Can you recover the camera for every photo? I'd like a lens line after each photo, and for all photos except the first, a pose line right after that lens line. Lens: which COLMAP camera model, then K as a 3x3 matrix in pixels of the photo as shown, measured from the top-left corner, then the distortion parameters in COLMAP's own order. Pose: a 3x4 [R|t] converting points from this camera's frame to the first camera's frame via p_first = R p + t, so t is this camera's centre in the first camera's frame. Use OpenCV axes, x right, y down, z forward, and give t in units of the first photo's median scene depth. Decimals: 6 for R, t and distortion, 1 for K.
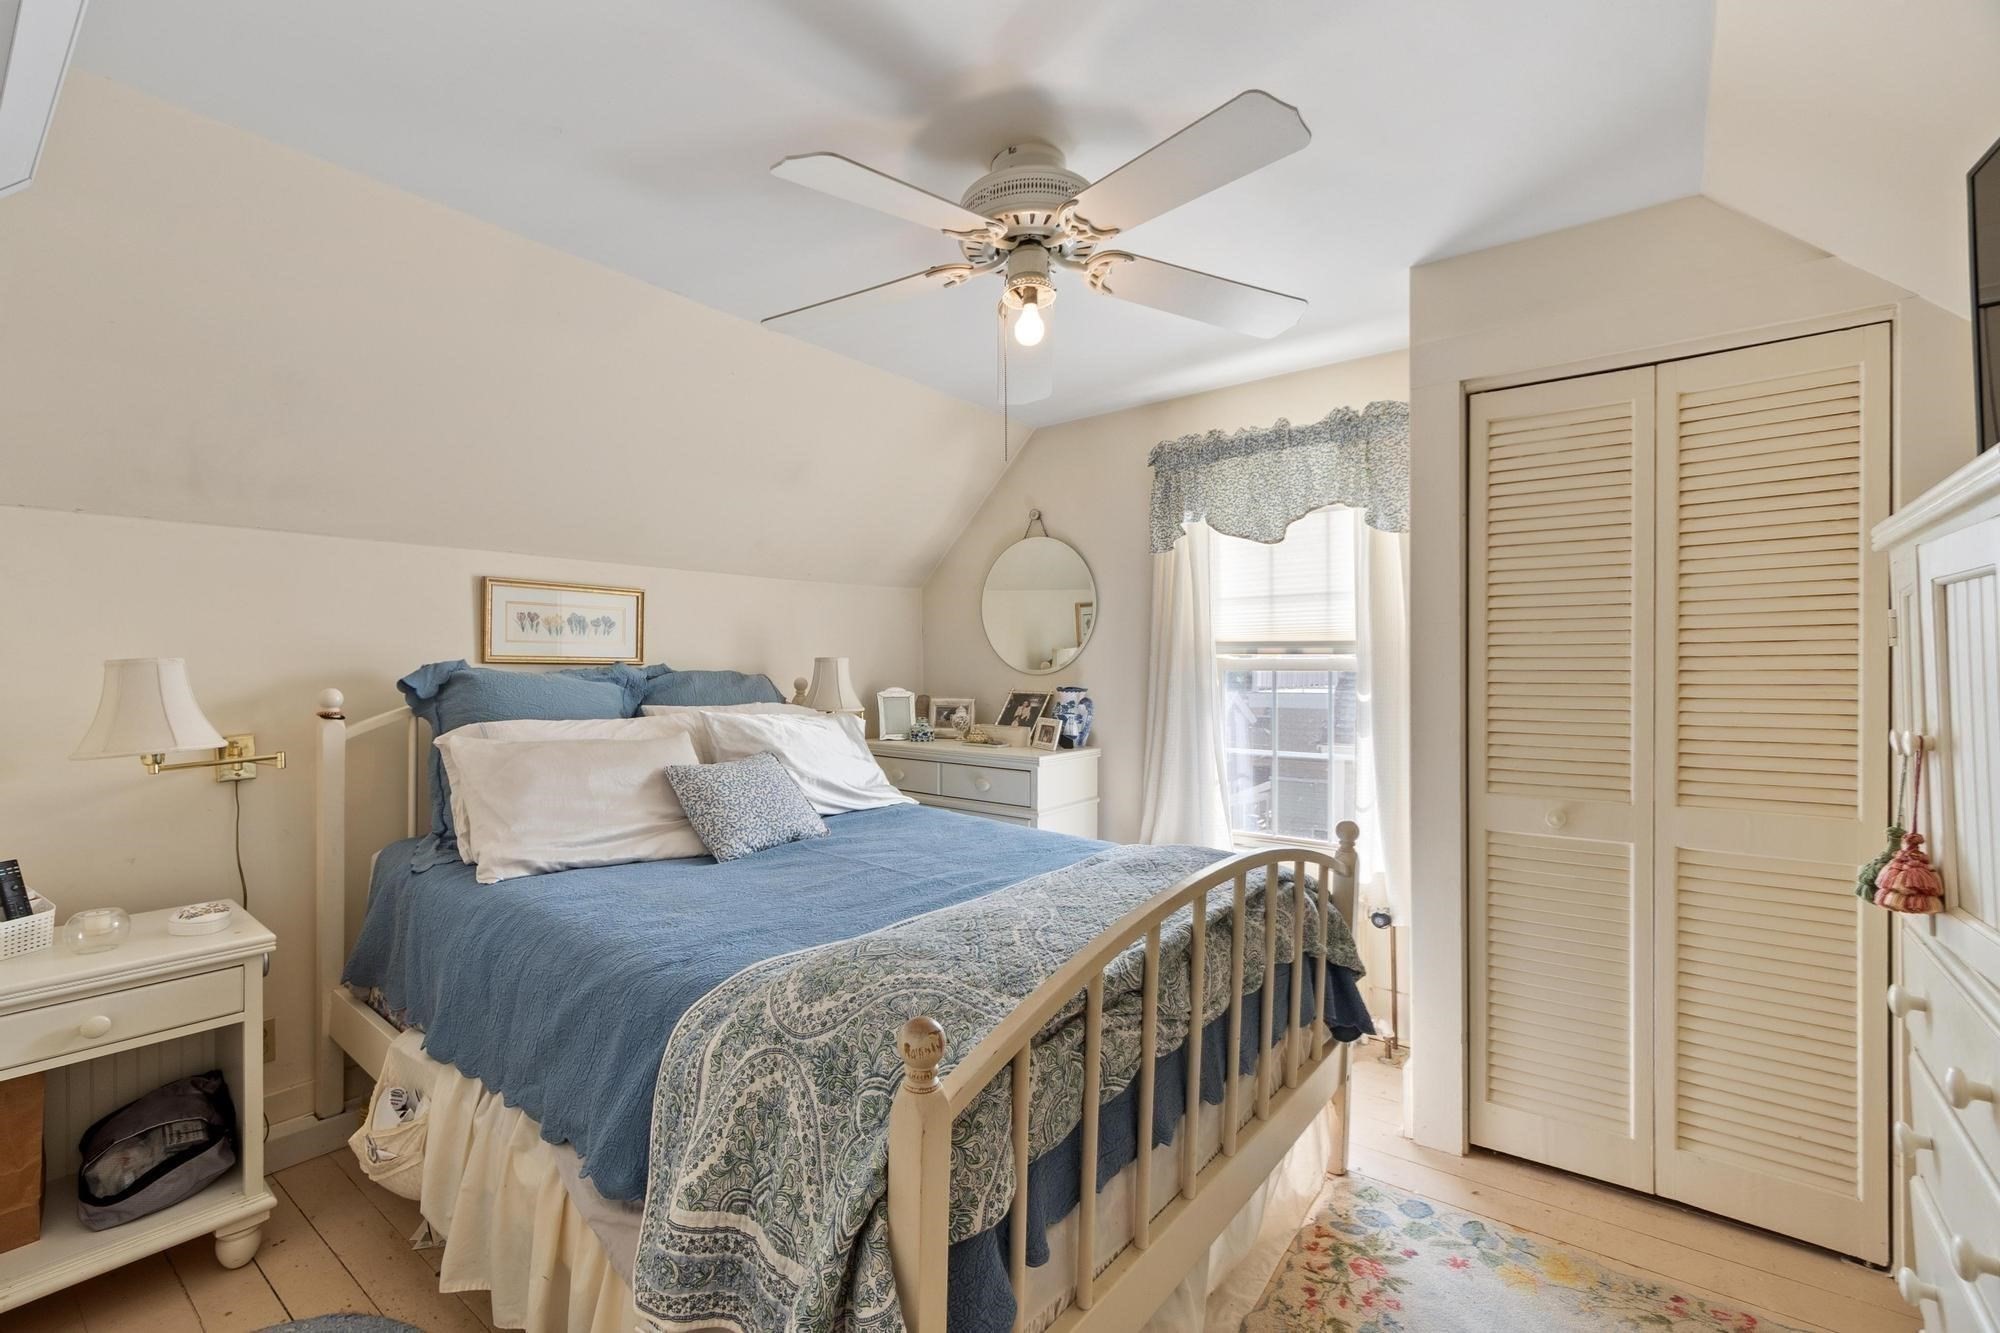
lens RADIAL K [[890.8, 0, 937.0], [0, 890.8, 678.1], [0, 0, 1]] dist [0.011444, -0.000043]
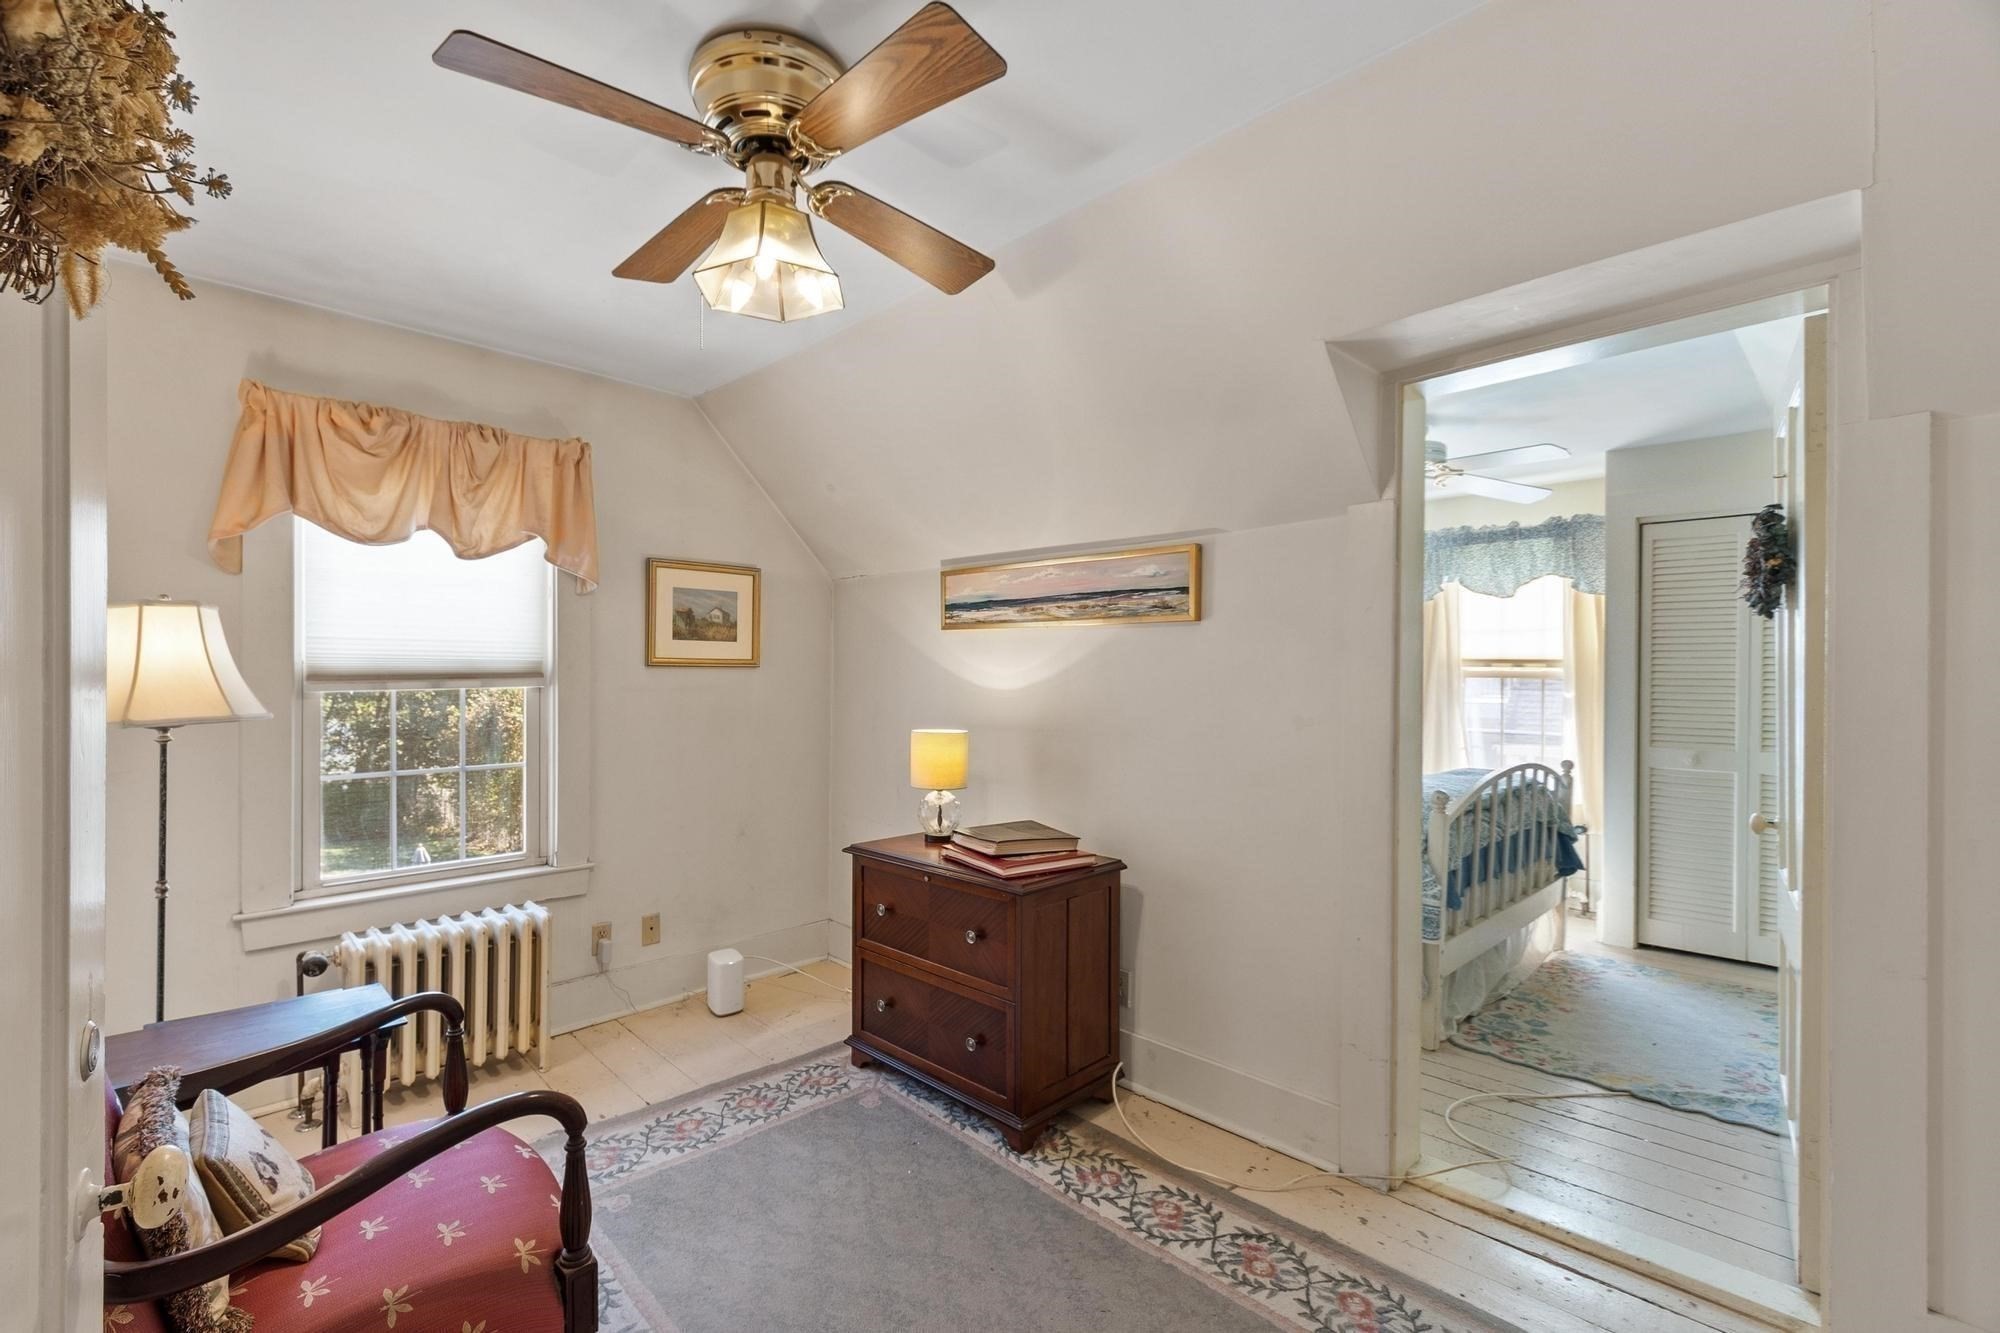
lens RADIAL K [[890.8, 0, 937.0], [0, 890.8, 678.1], [0, 0, 1]] dist [0.011444, -0.000043]
pose [[0.991466, 0.009155, -0.130040, -0.572807], [-0.009235, 0.999957, -0.000018, 0.001977], [0.130034, 0.001219, 0.991509, -0.971959]]
